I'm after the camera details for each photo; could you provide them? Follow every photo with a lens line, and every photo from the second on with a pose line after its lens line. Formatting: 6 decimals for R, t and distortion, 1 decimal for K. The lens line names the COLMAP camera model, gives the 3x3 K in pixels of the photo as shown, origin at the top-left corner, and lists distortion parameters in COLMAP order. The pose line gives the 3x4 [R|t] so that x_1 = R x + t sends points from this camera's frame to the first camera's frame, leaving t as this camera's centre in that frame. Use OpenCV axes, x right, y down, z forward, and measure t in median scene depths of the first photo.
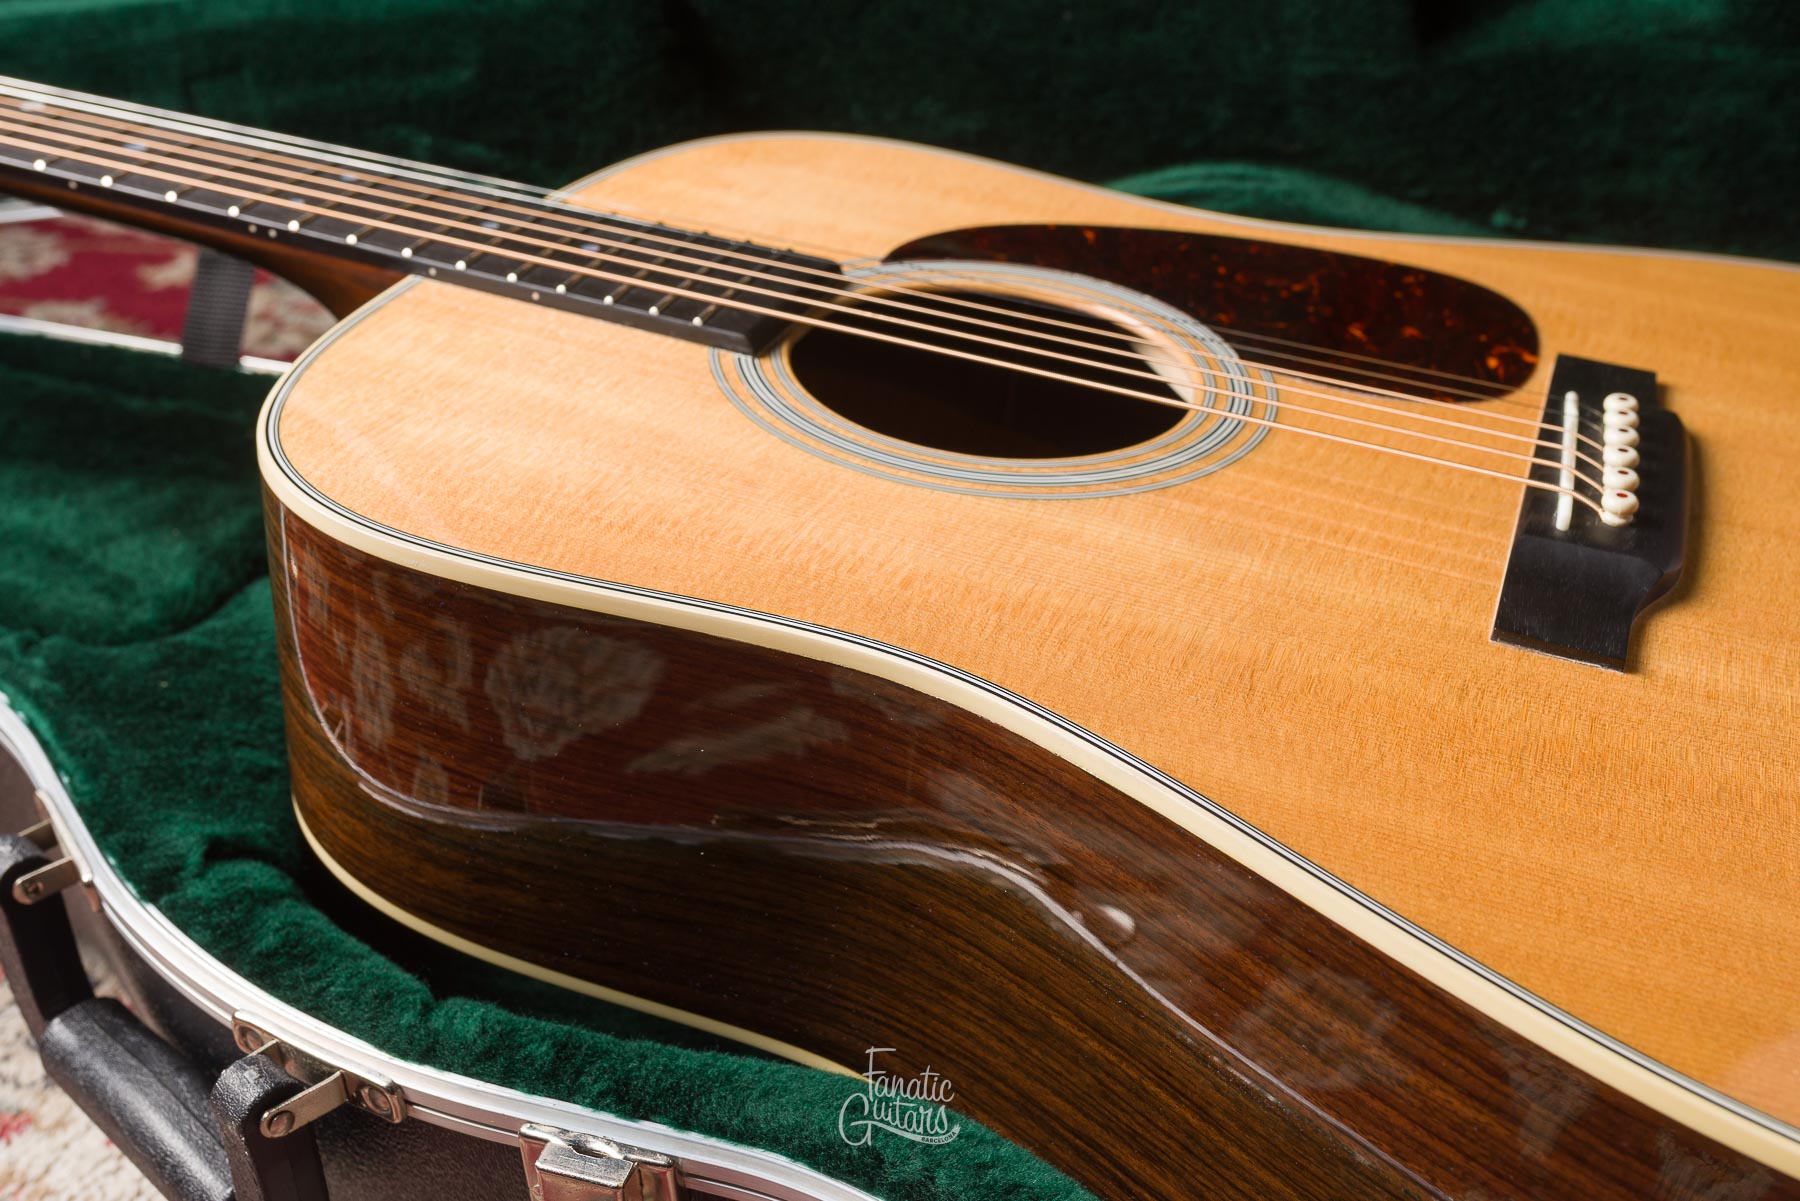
lens RADIAL K [[1942.3, 0, 900.0], [0, 1942.3, 600.5], [0, 0, 1]] dist [0.002077, -0.002729]
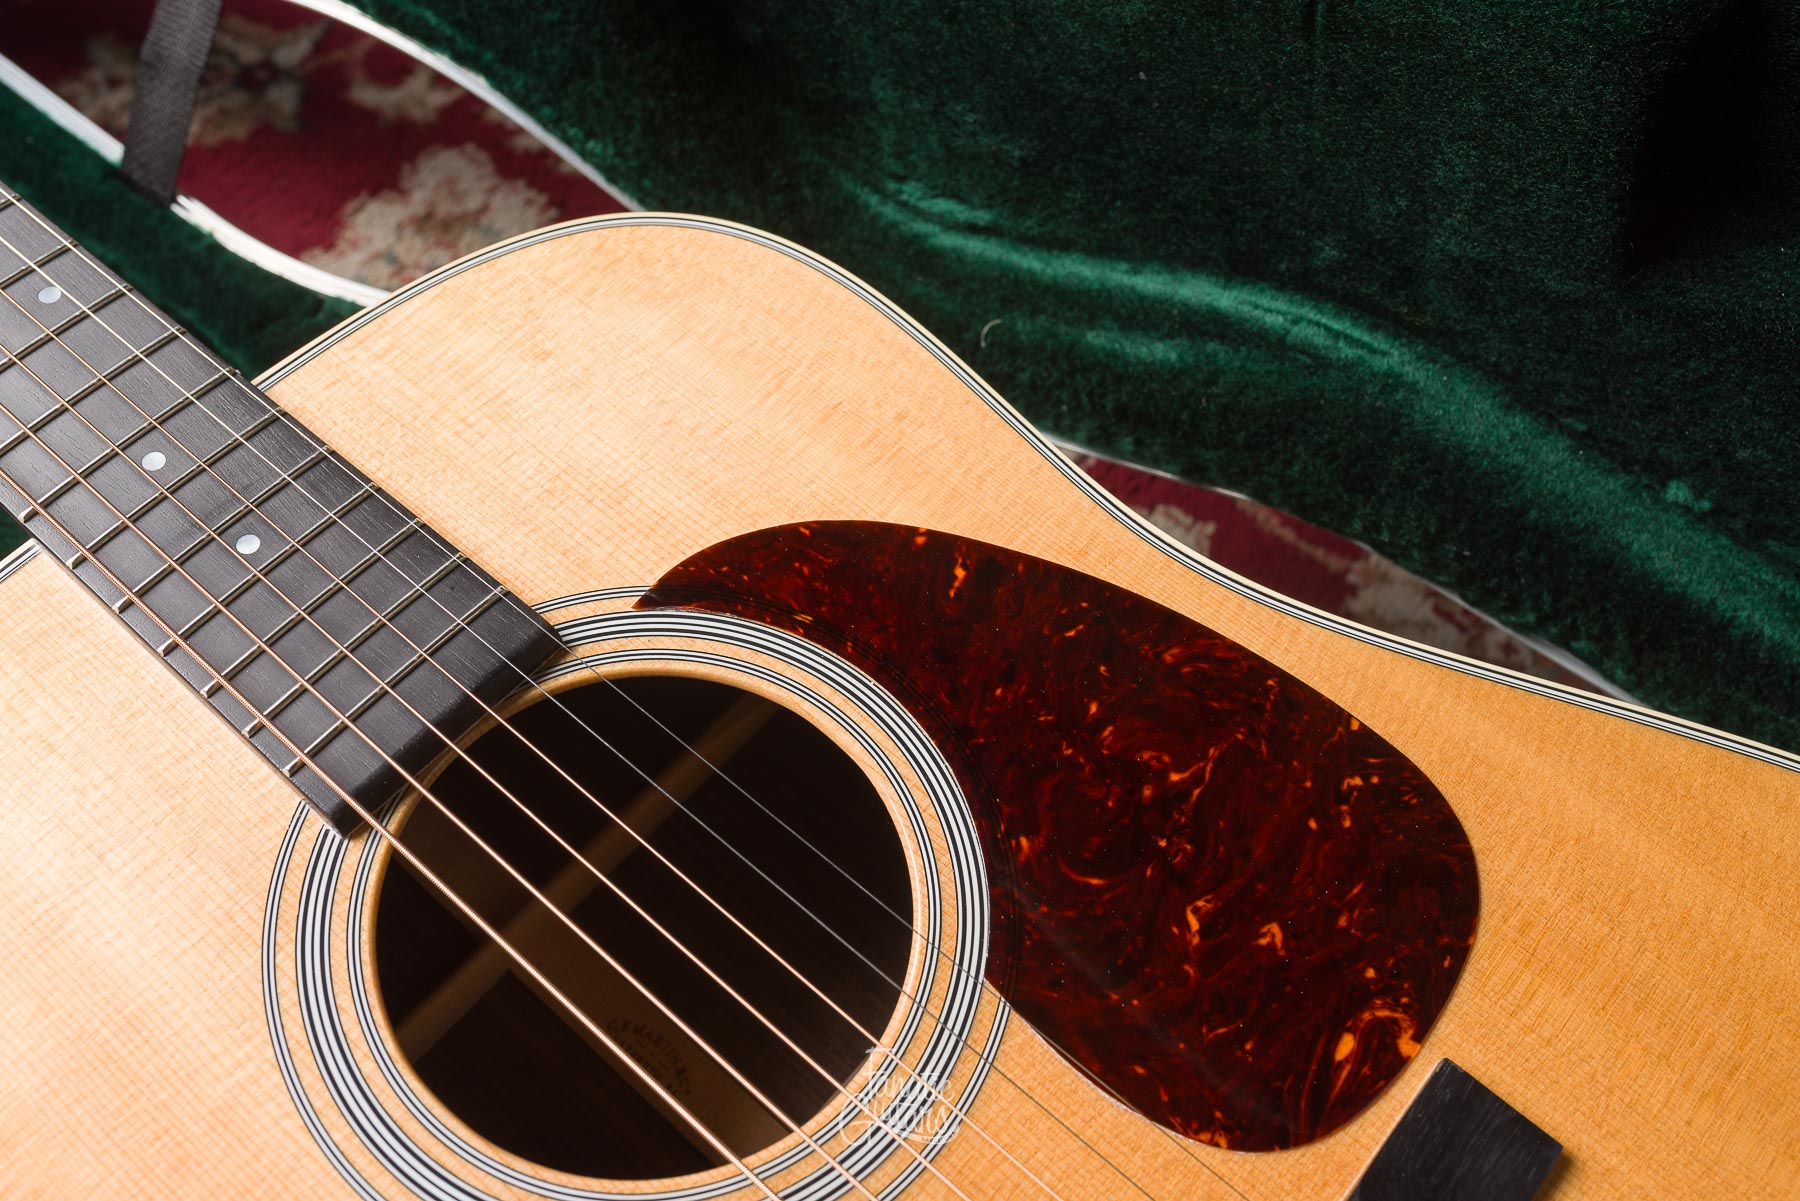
lens RADIAL K [[1777.0, 0, 902.3], [0, 1777.0, 602.5], [0, 0, 1]] dist [0.002306, 0.004076]
pose [[0.944577, 0.278777, -0.173374, 0.224617], [-0.174572, 0.873784, 0.453902, -0.548384], [0.278029, -0.398479, 0.874022, 0.459171]]
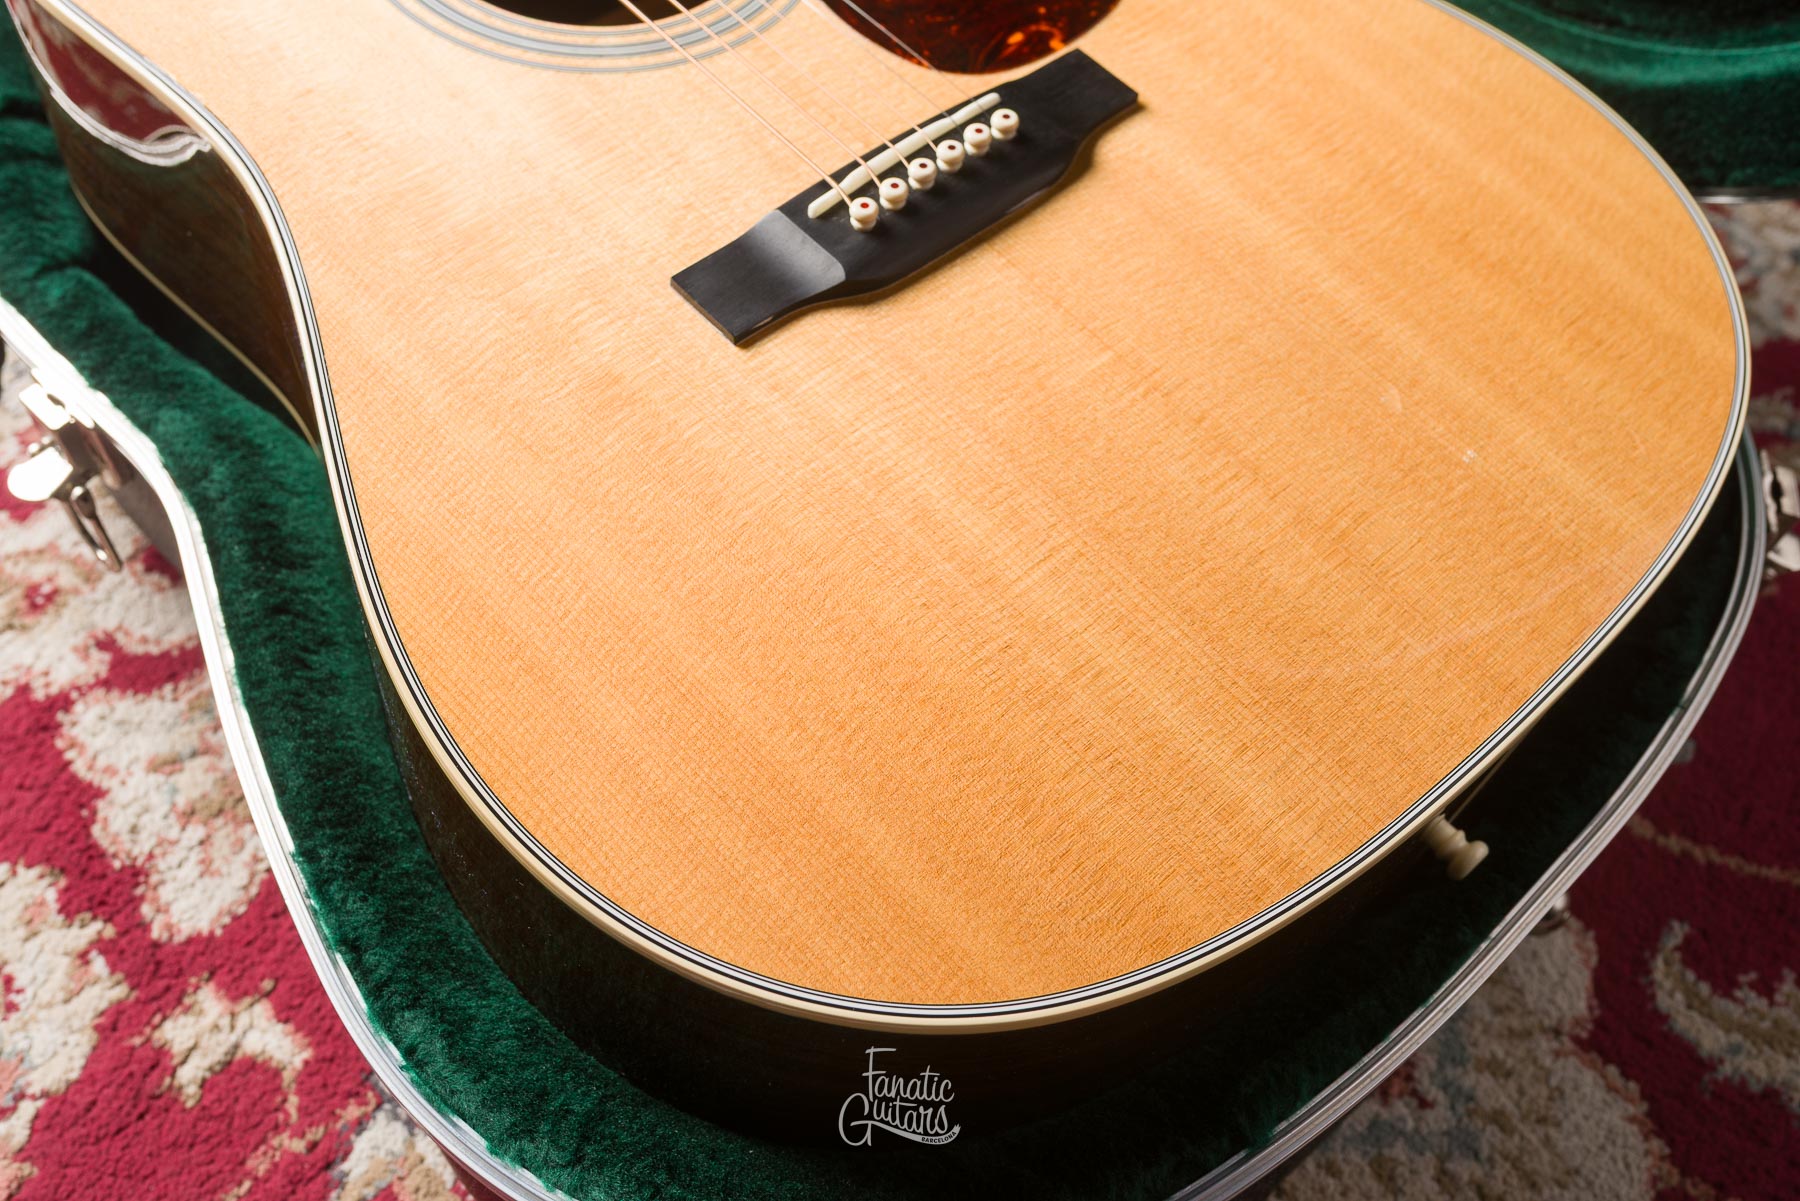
lens RADIAL K [[1773.8, 0, 900.0], [0, 1773.8, 600.5], [0, 0, 1]] dist [0.001117, 0.004552]
pose [[0.899473, 0.380833, -0.214275, 0.604327], [-0.268089, 0.868167, 0.417630, -0.257125], [0.345074, -0.318202, 0.882990, -0.033998]]
